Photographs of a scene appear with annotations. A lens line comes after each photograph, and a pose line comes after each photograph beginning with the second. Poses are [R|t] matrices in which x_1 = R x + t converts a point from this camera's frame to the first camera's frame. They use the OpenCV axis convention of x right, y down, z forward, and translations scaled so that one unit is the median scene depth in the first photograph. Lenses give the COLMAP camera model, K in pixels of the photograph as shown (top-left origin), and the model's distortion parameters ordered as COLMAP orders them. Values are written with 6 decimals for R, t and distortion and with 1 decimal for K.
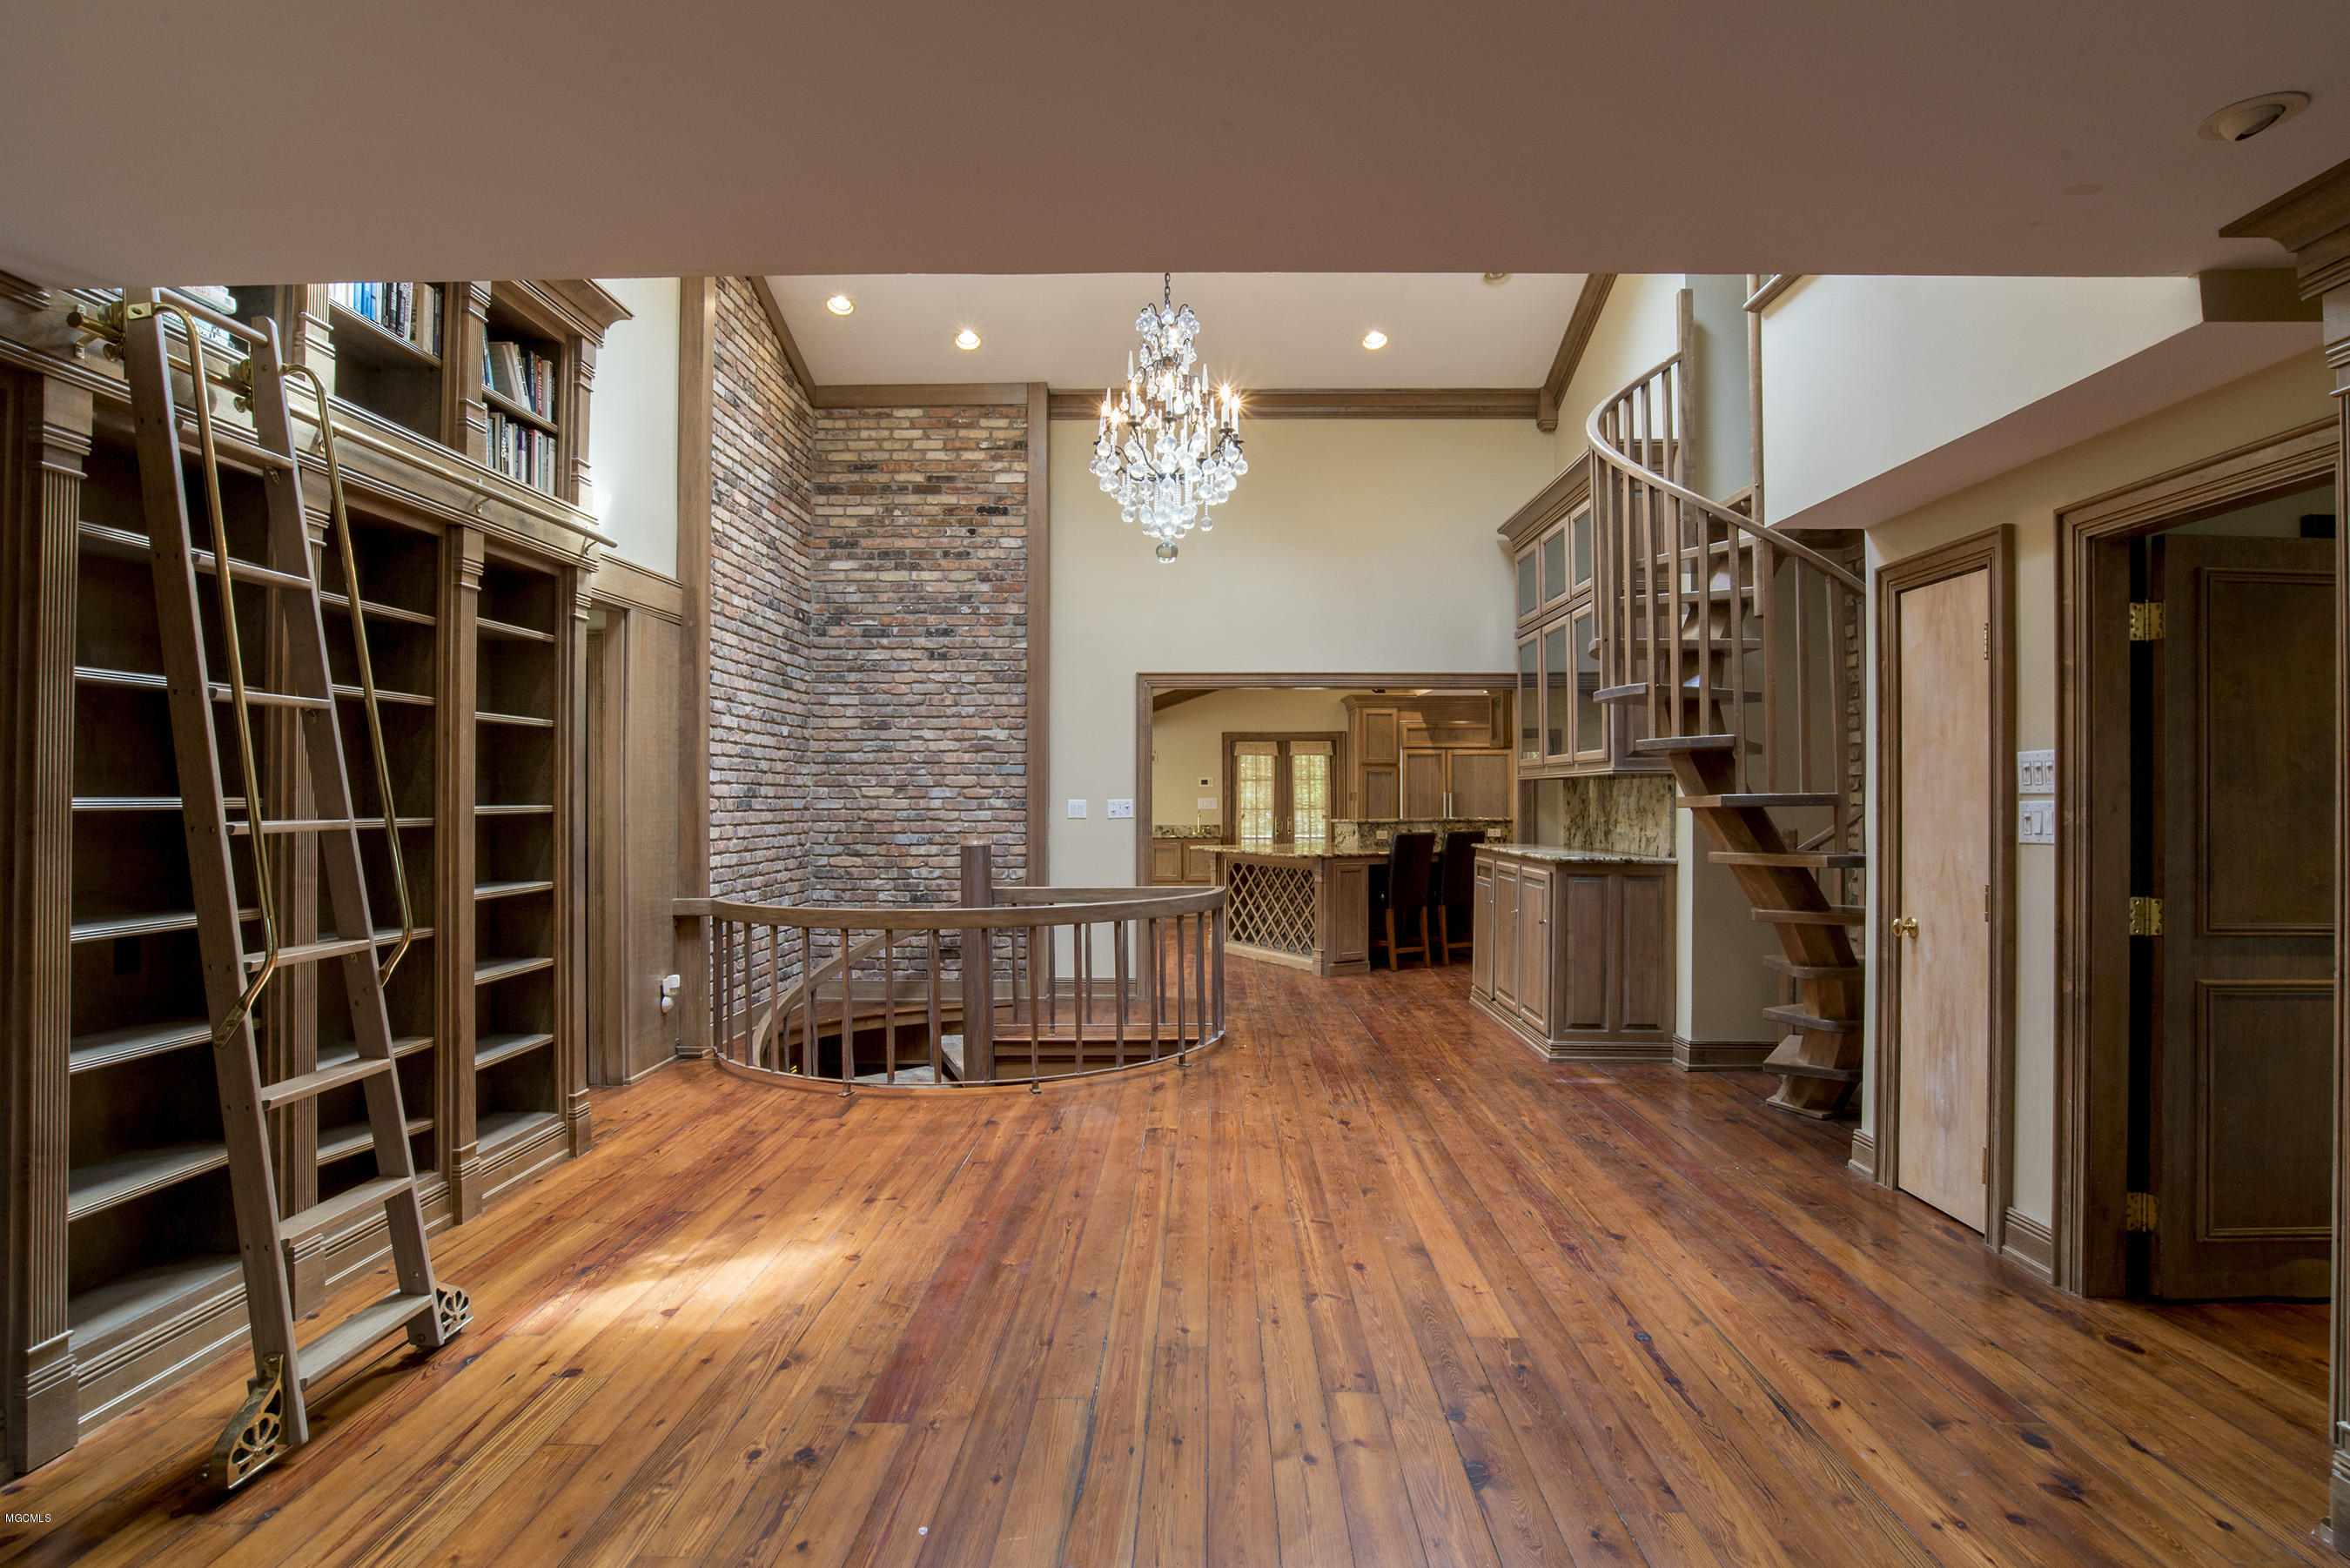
lens RADIAL K [[1195.1, 0, 1186.4], [0, 1195.1, 785.0], [0, 0, 1]] dist [-0.040632, 0.013247]
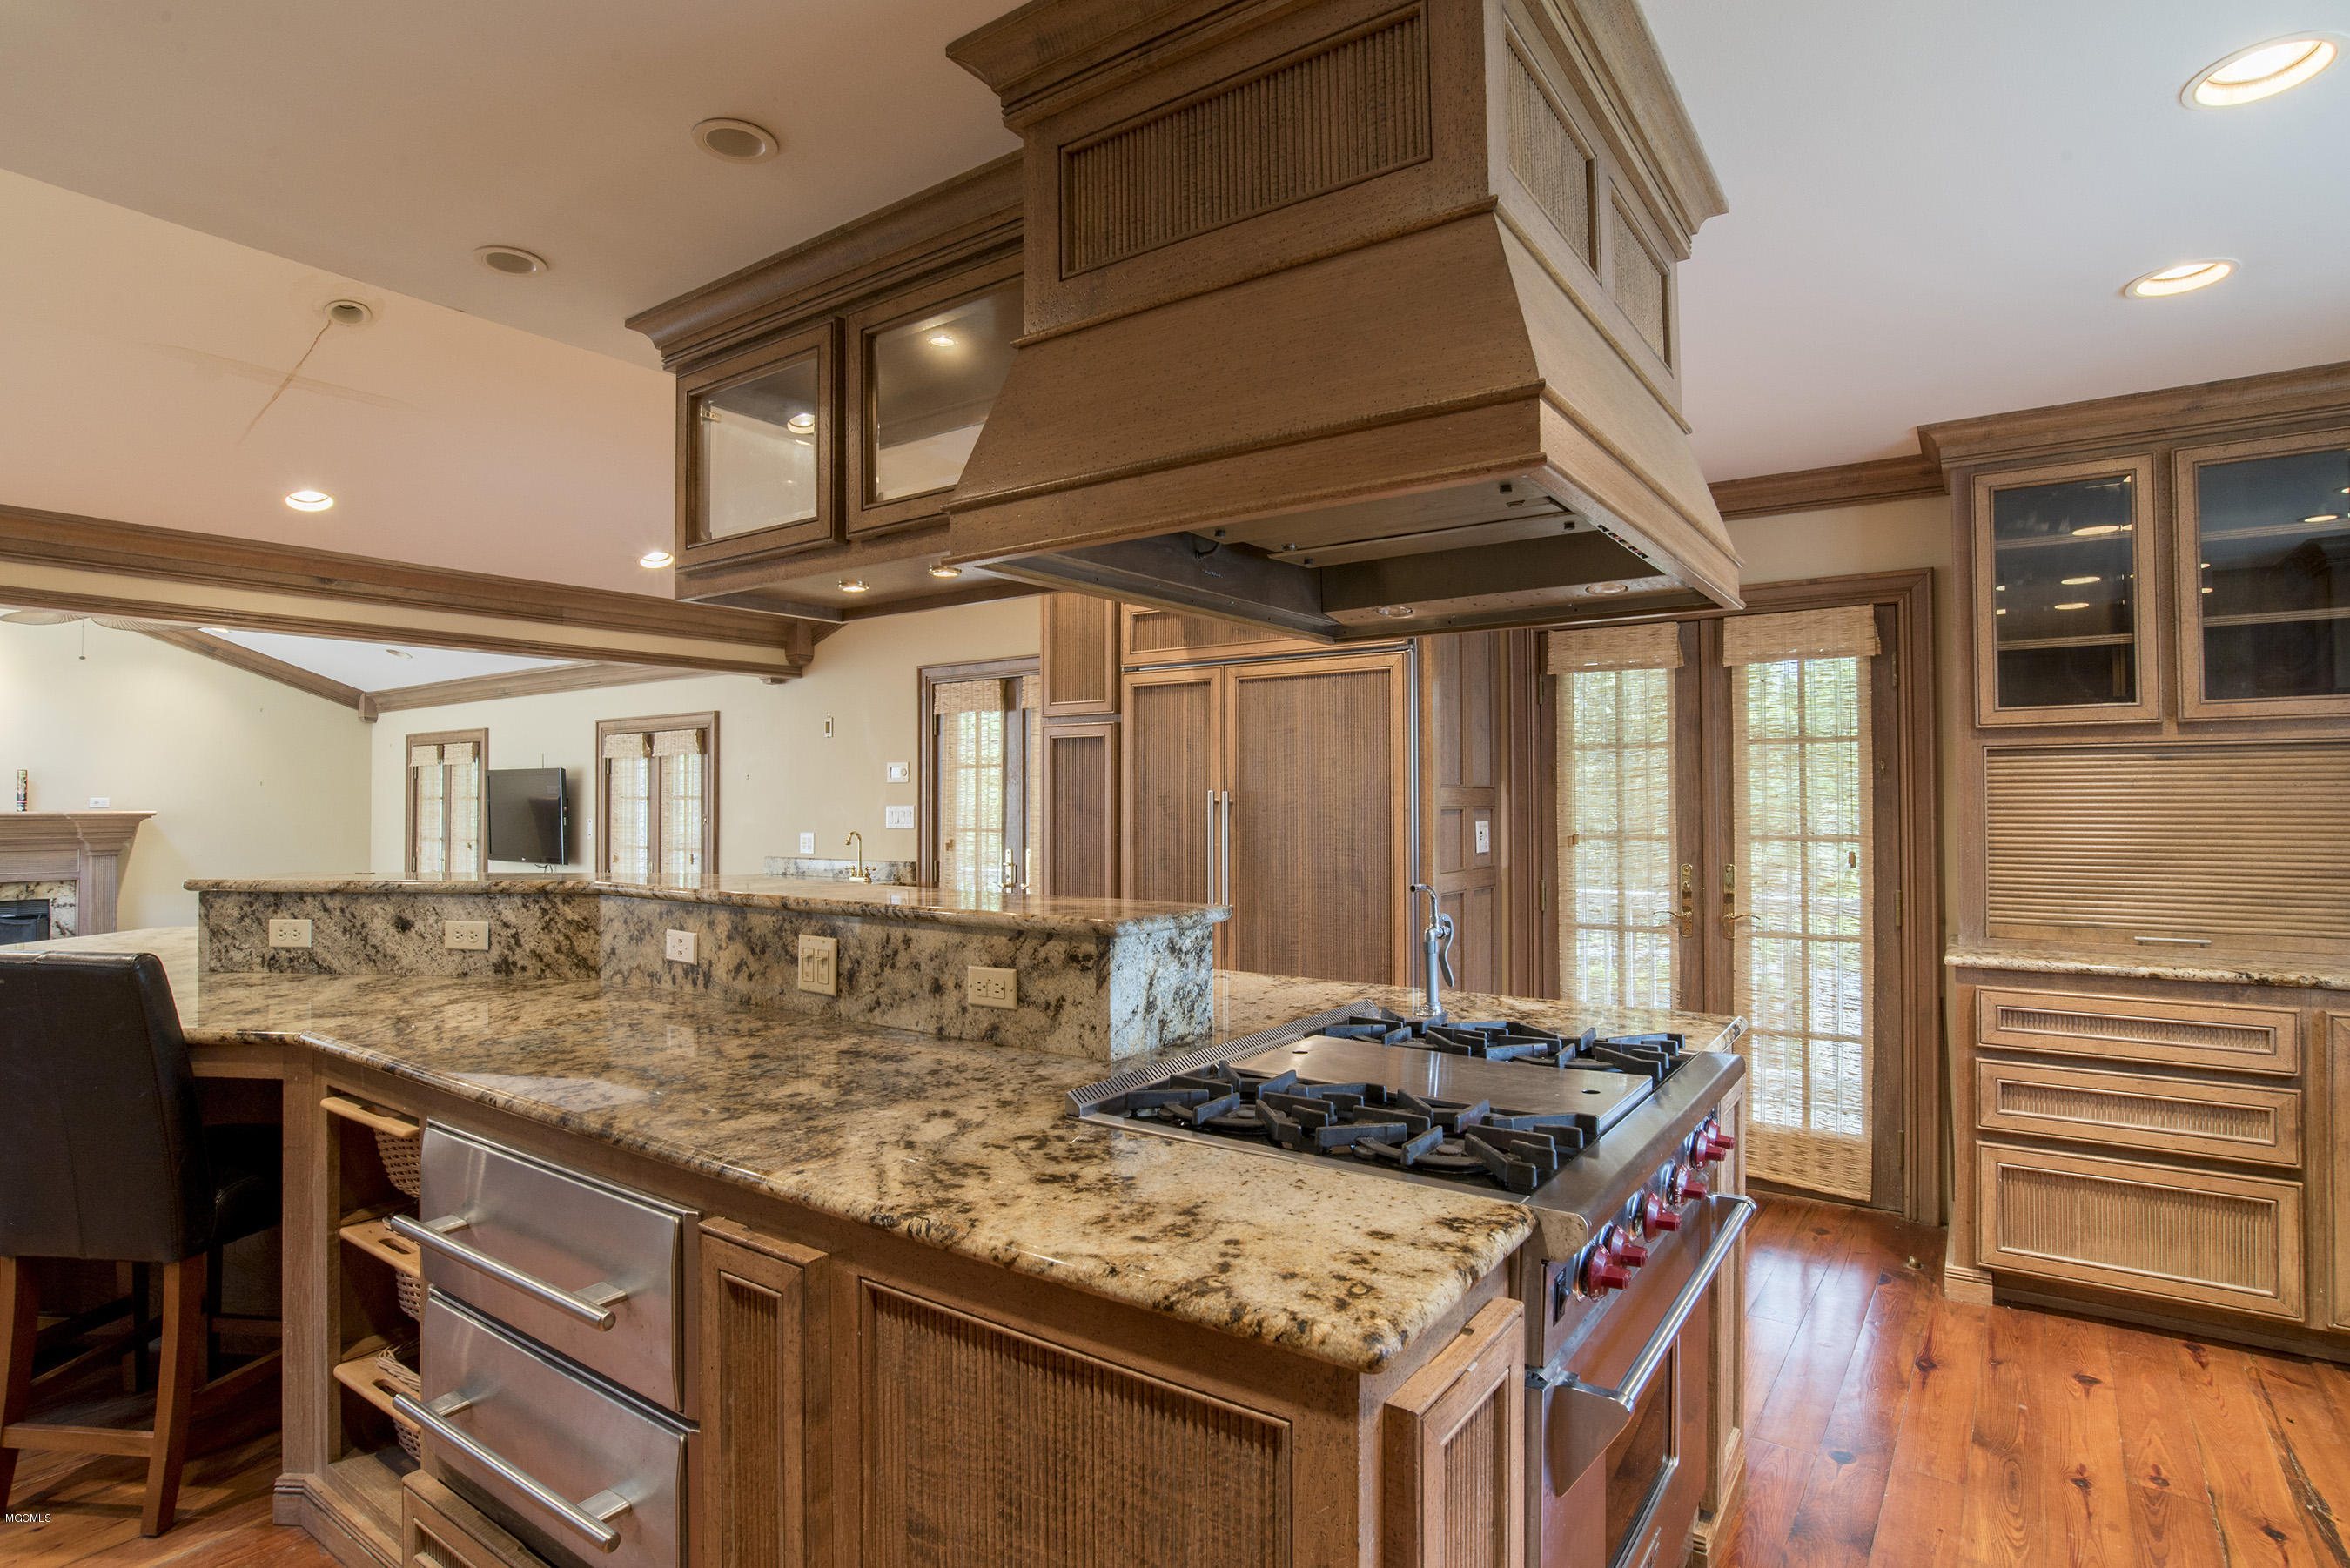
lens RADIAL K [[1195.1, 0, 1166.7], [0, 1195.1, 762.5], [0, 0, 1]] dist [-0.040632, 0.013247]
pose [[0.810231, -0.019155, -0.585797, 1.228724], [0.006851, 0.999707, -0.023214, 0.019998], [0.586071, 0.014795, 0.810125, 2.160716]]
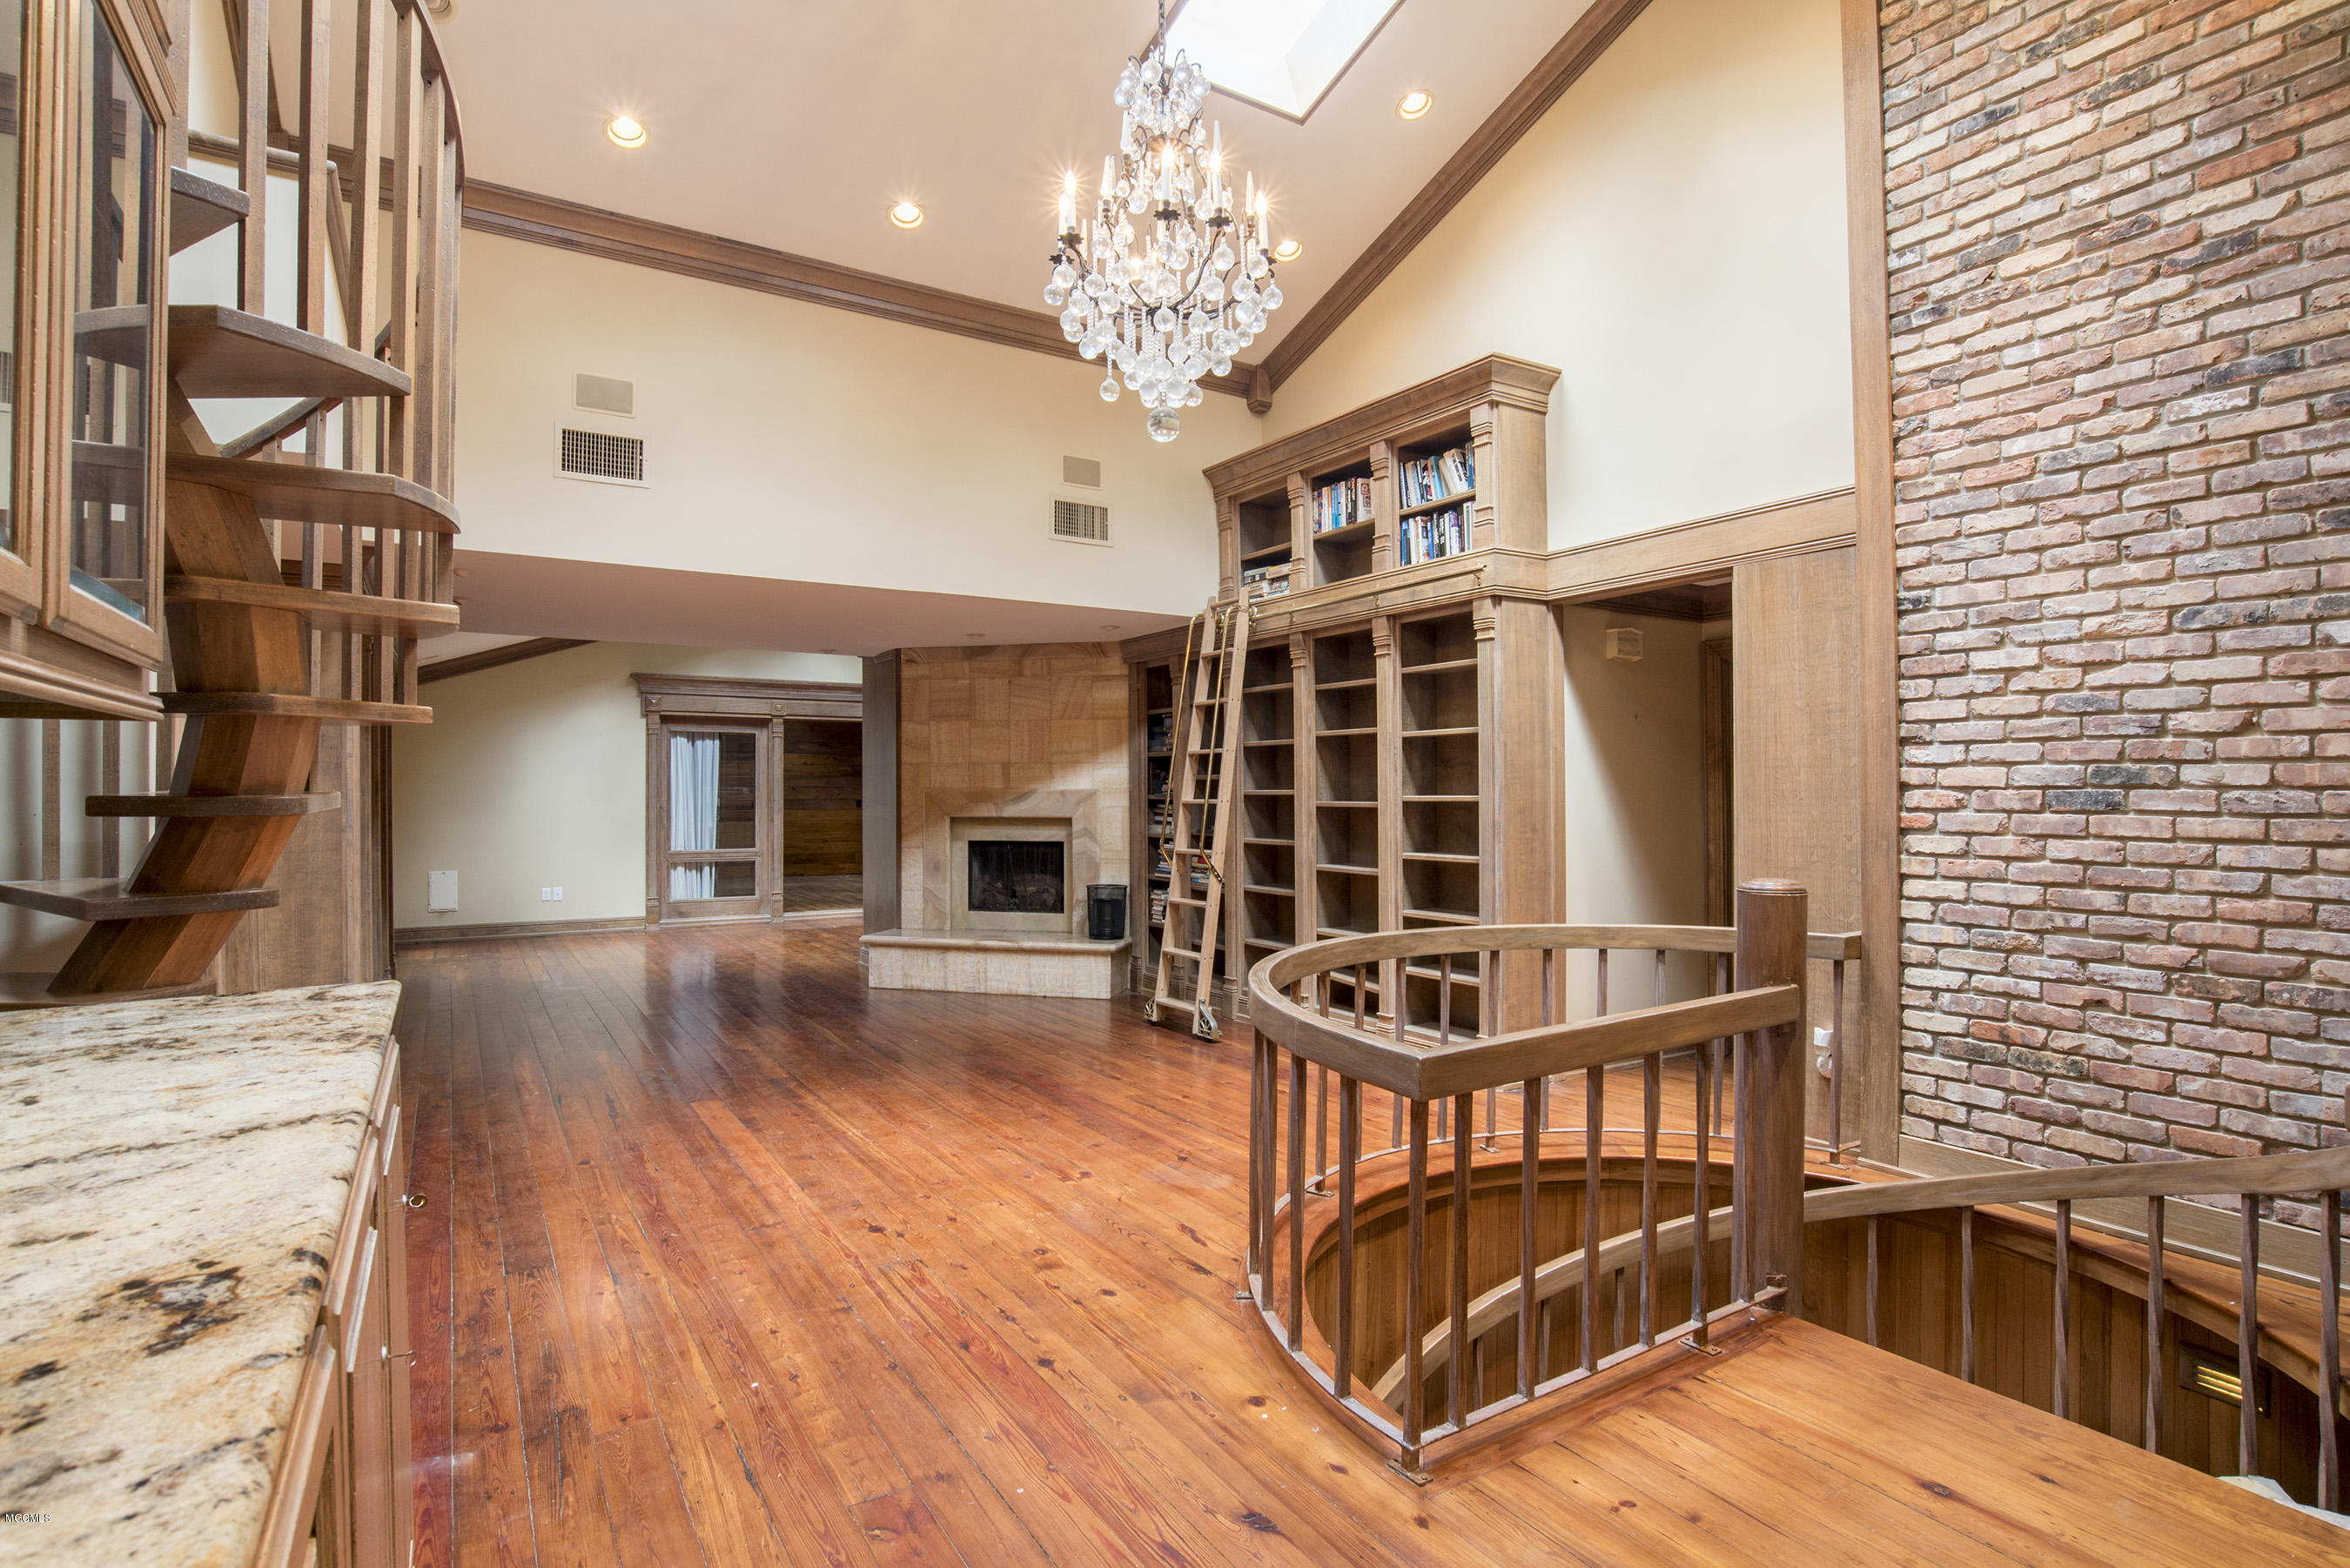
lens RADIAL K [[1195.1, 0, 1172.6], [0, 1195.1, 790.6], [0, 0, 1]] dist [-0.040632, 0.013247]
pose [[-0.843172, 0.004992, -0.537620, 0.429004], [0.010659, 0.999916, -0.007432, 0.019275], [0.537538, -0.011997, -0.843154, 1.981260]]
